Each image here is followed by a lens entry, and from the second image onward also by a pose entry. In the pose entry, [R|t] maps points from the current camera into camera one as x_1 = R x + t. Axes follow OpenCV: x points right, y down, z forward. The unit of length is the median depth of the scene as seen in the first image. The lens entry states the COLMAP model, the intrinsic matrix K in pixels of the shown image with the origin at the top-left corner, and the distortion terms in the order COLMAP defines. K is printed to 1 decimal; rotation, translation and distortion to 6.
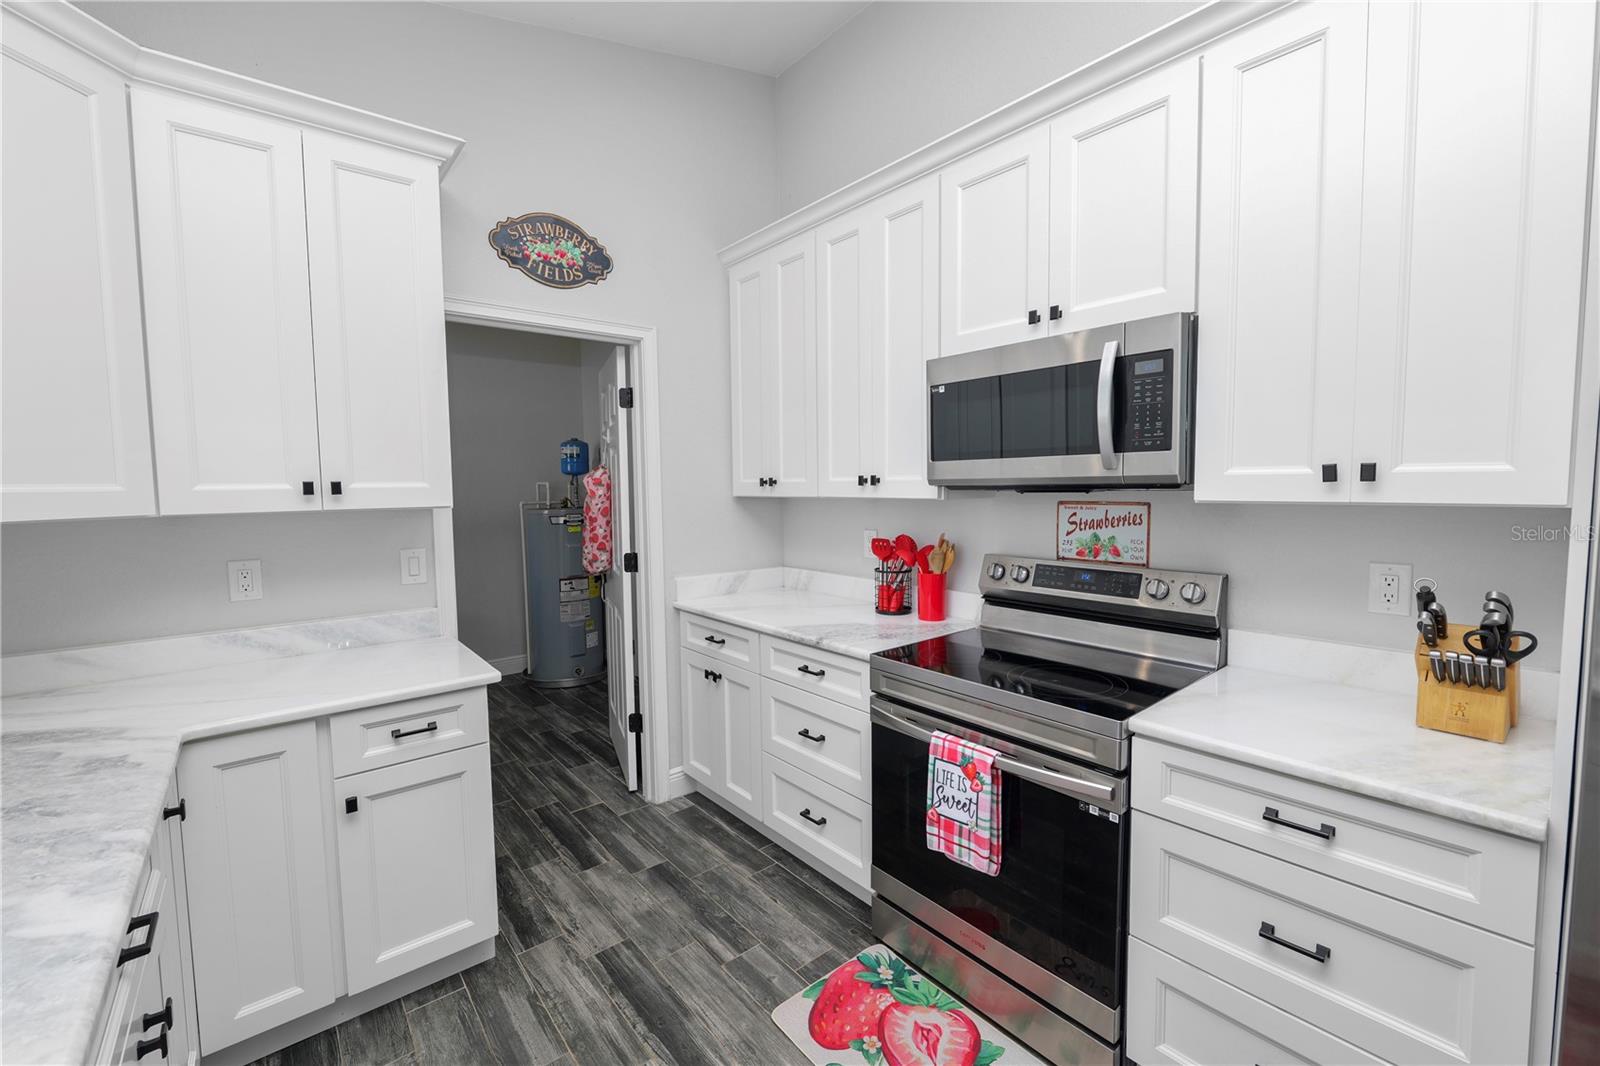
lens RADIAL K [[650.9, 0, 799.7], [0, 650.9, 527.5], [0, 0, 1]] dist [-0.013862, 0.001269]
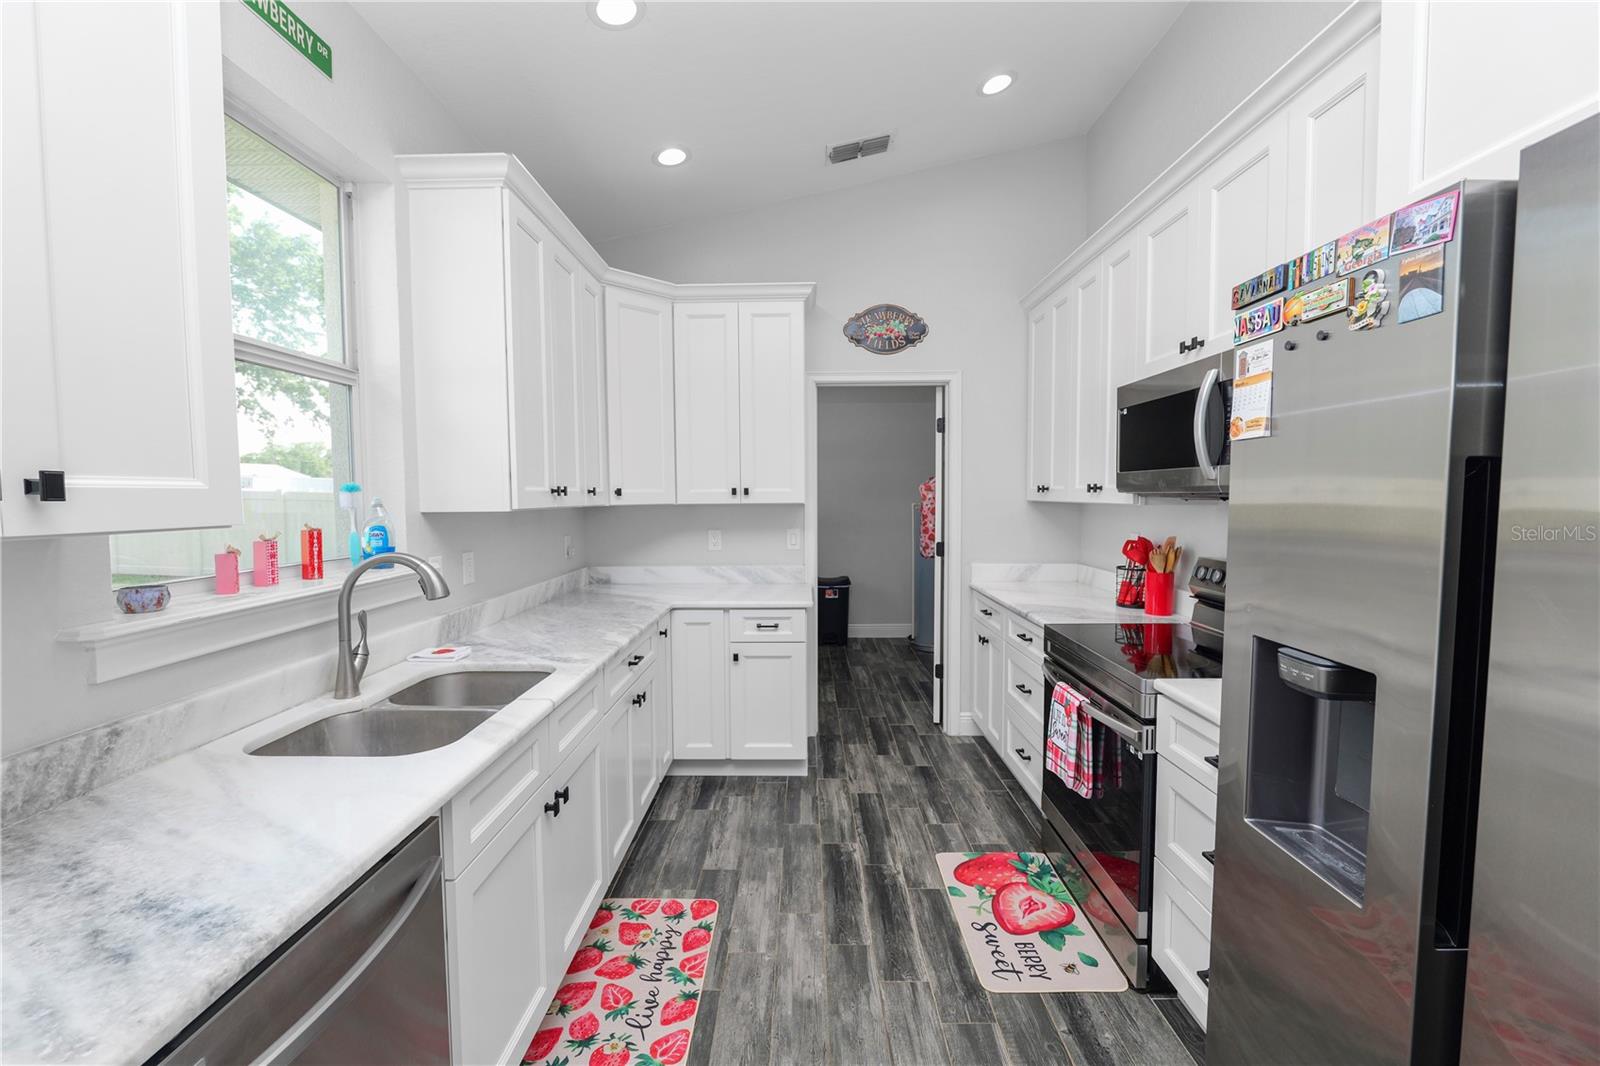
lens RADIAL K [[650.9, 0, 796.4], [0, 650.9, 529.2], [0, 0, 1]] dist [-0.013862, 0.001269]
pose [[0.759684, 0.043644, -0.648826, 0.544657], [-0.046308, 0.998843, 0.012967, 0.014385], [0.648642, 0.020195, 0.760826, -0.287927]]
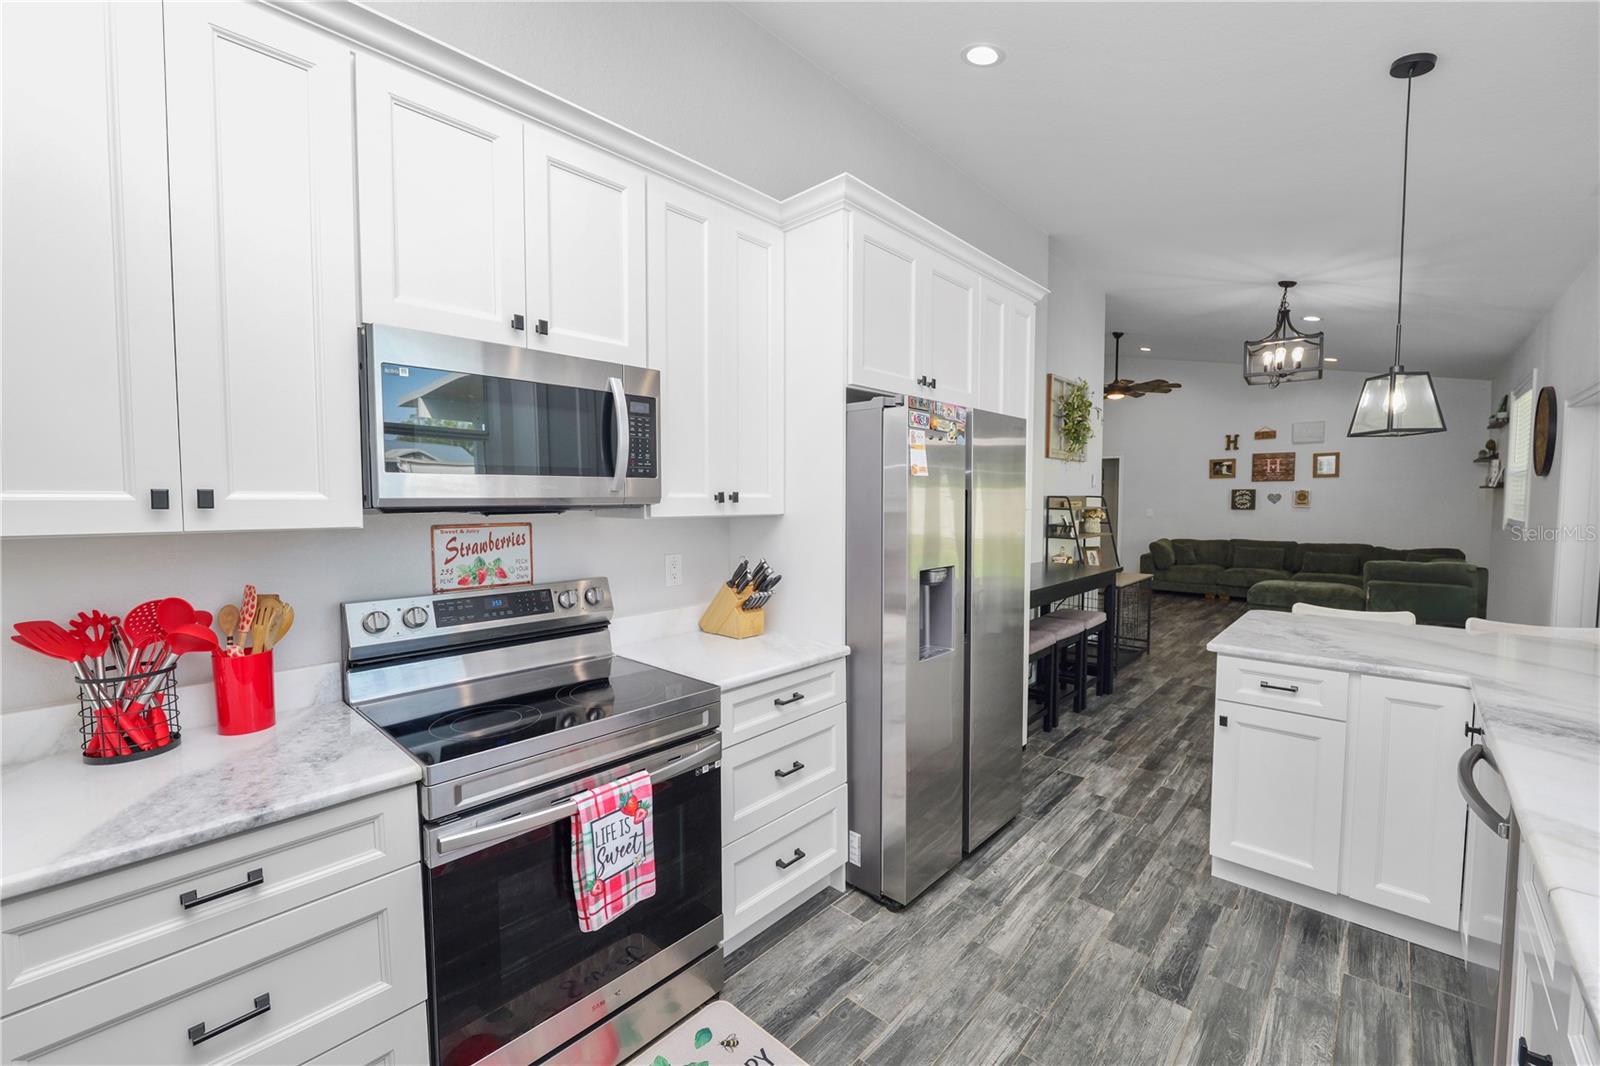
lens RADIAL K [[650.9, 0, 807.1], [0, 650.9, 537.4], [0, 0, 1]] dist [-0.013862, 0.001269]
pose [[-0.138843, -0.042584, 0.989398, -0.549765], [0.072957, 0.995920, 0.053102, -0.036789], [-0.987623, 0.079556, -0.135170, 0.670257]]
